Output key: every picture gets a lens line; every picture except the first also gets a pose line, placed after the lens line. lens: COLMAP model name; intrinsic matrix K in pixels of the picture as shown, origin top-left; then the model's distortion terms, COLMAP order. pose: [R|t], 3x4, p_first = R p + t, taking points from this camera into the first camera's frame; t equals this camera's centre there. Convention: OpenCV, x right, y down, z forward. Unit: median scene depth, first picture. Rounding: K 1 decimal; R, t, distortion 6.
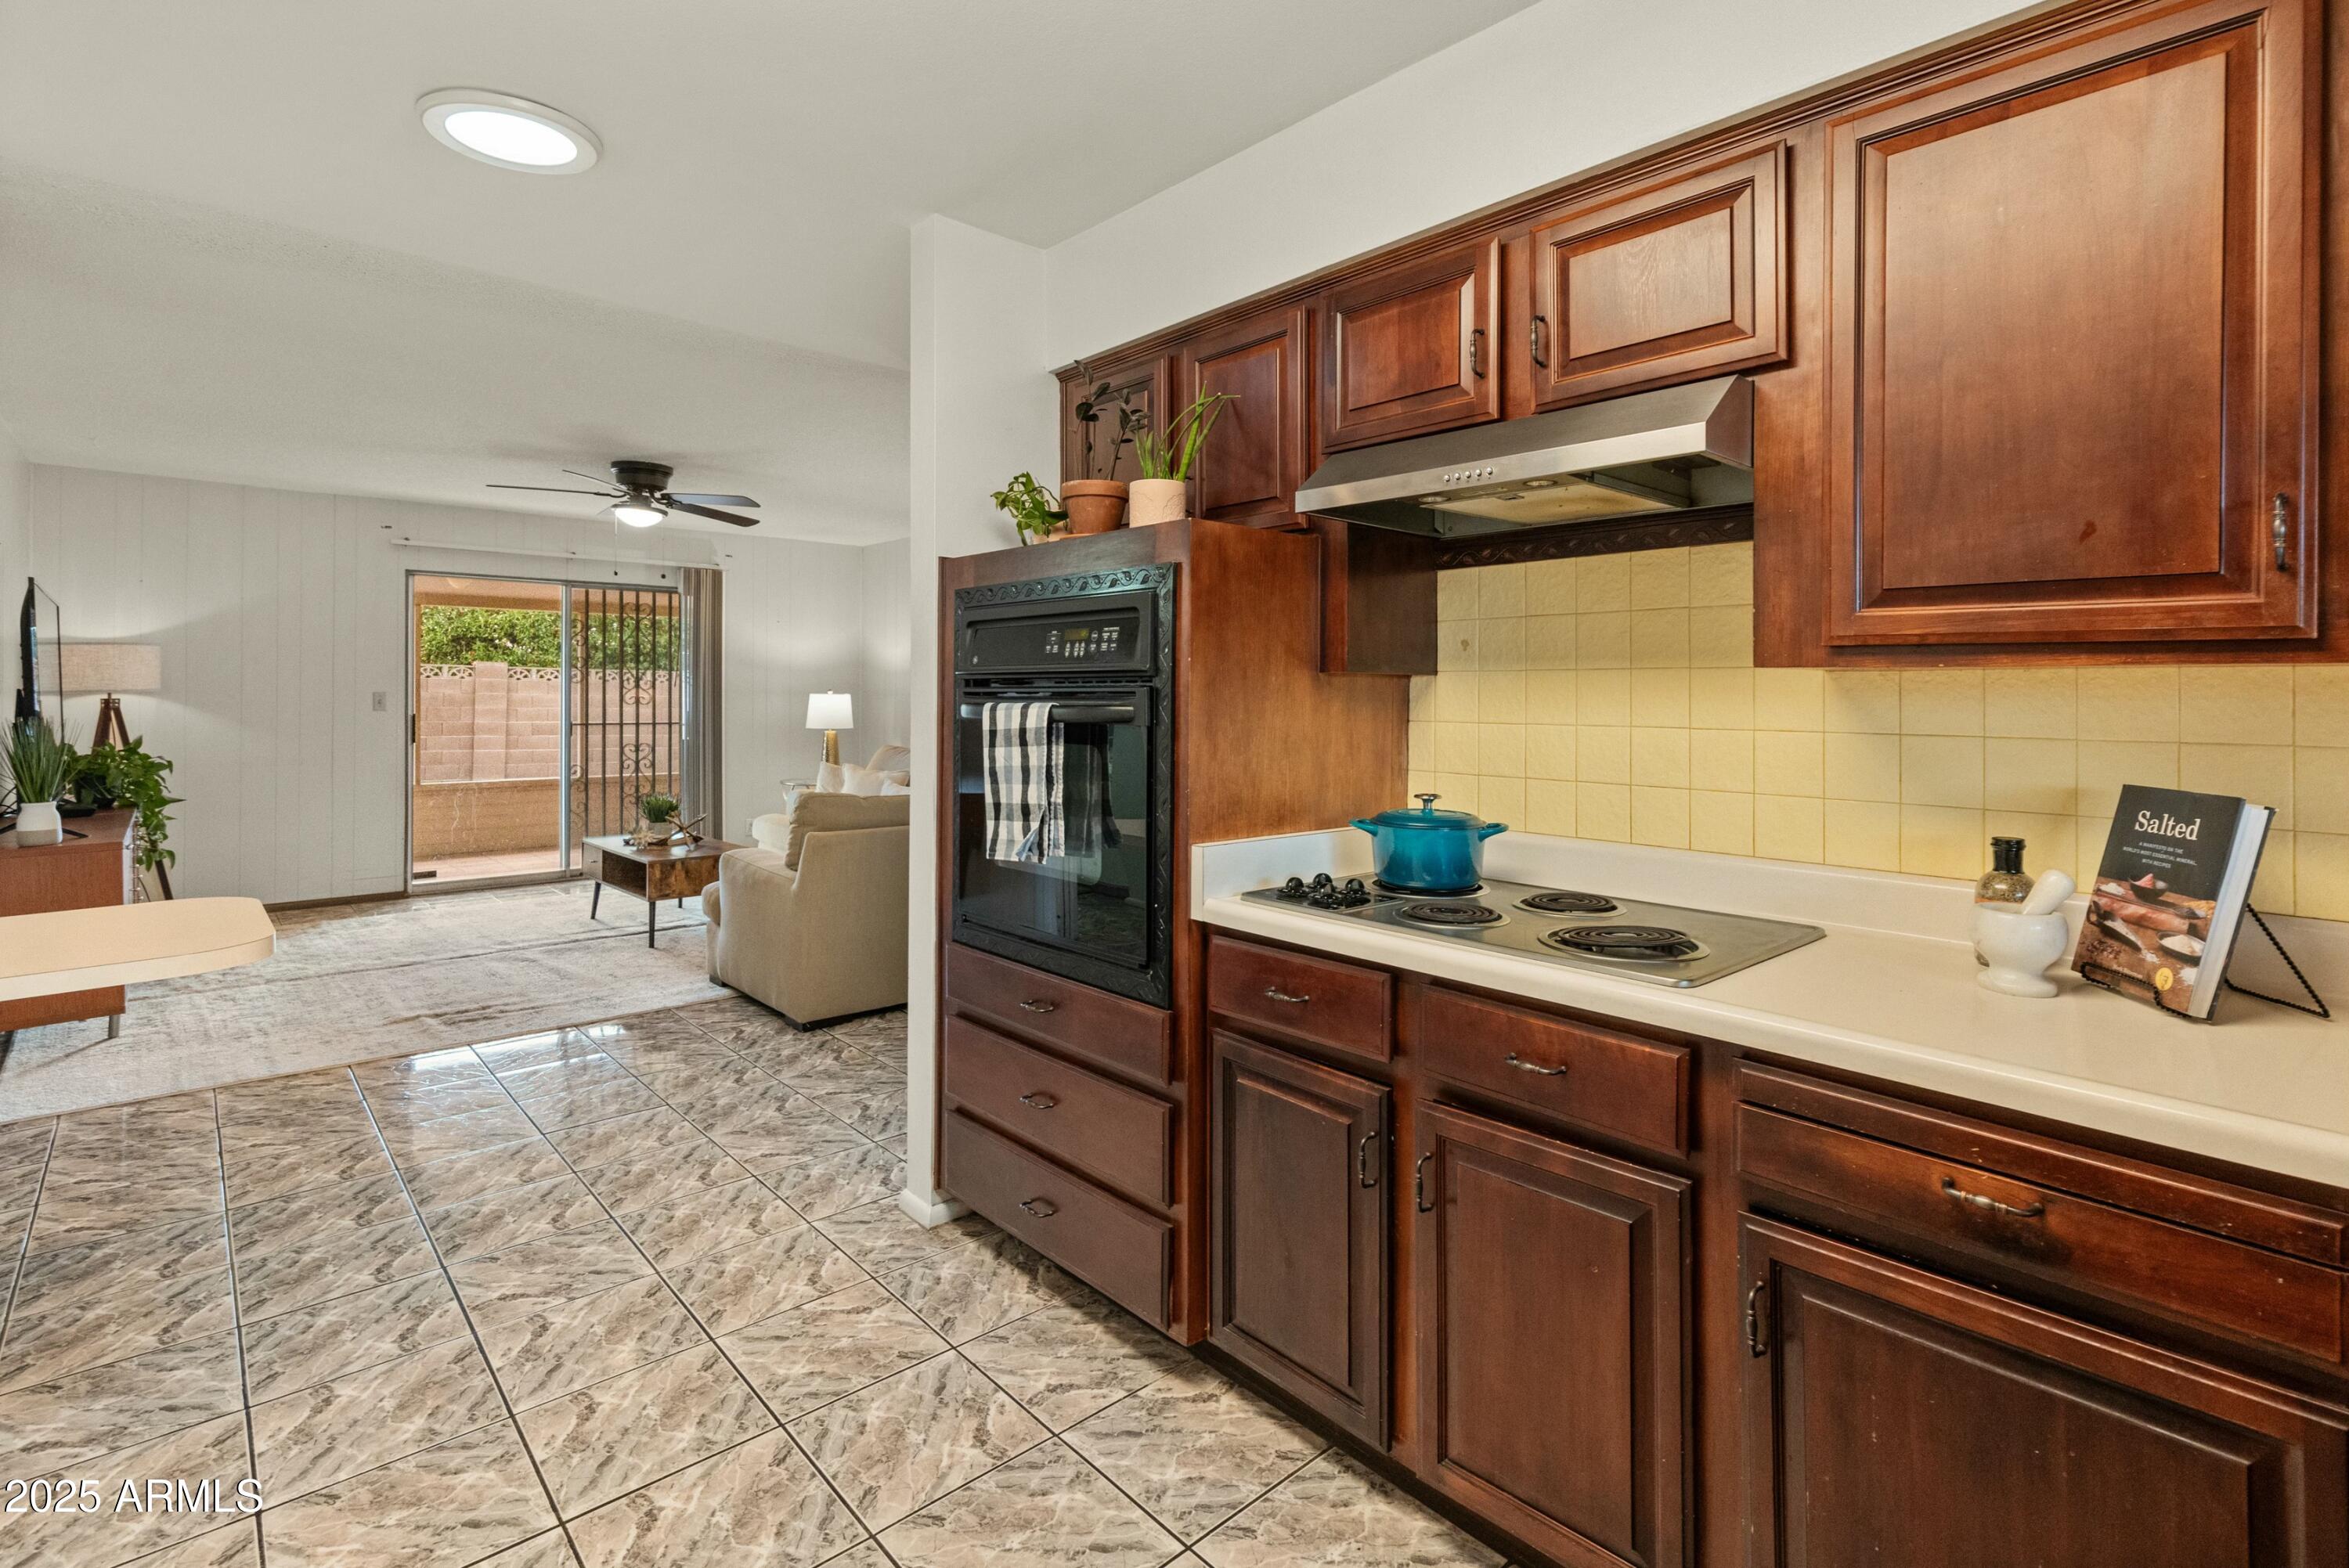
lens RADIAL K [[1105.8, 0, 1218.6], [0, 1105.8, 656.5], [0, 0, 1]] dist [0.000590, 0.000776]
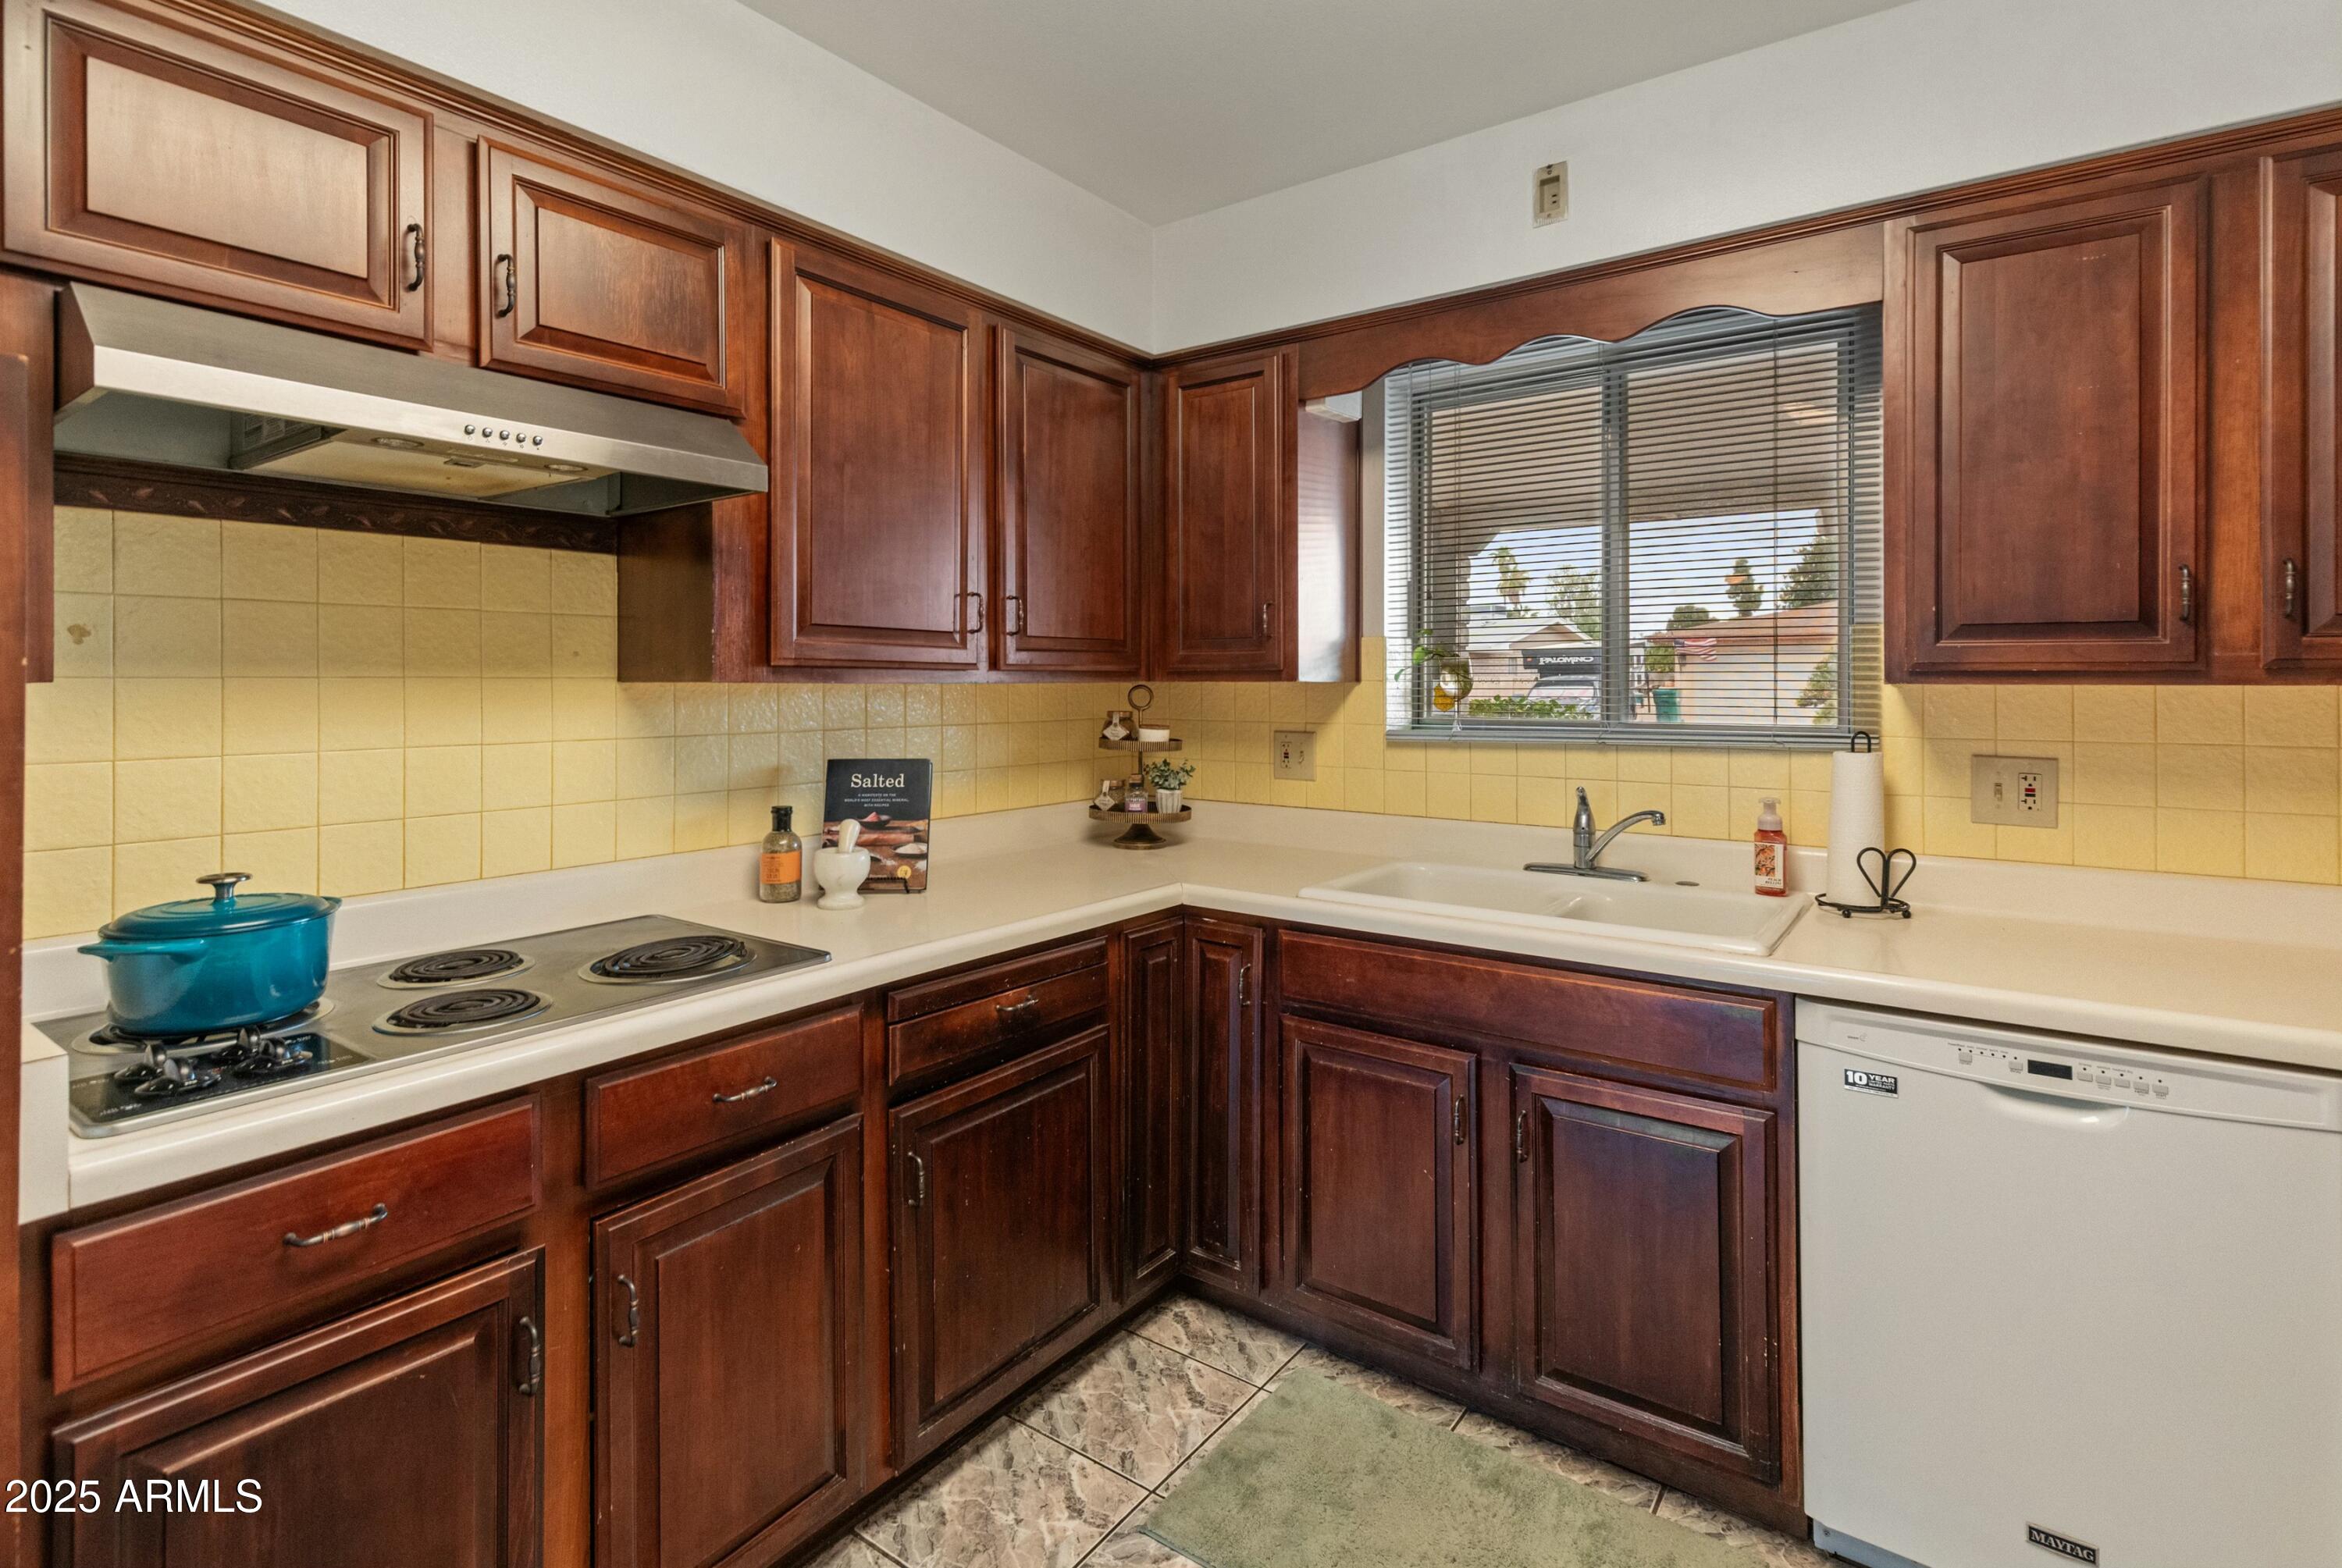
lens RADIAL K [[1127.3, 0, 1162.5], [0, 1127.3, 674.5], [0, 0, 1]] dist [0.003296, 0.000565]
pose [[-0.186644, 0.000117, 0.982428, -0.529190], [-0.032222, 0.999461, -0.006241, -0.004178], [-0.981899, -0.032820, -0.186540, 0.567265]]
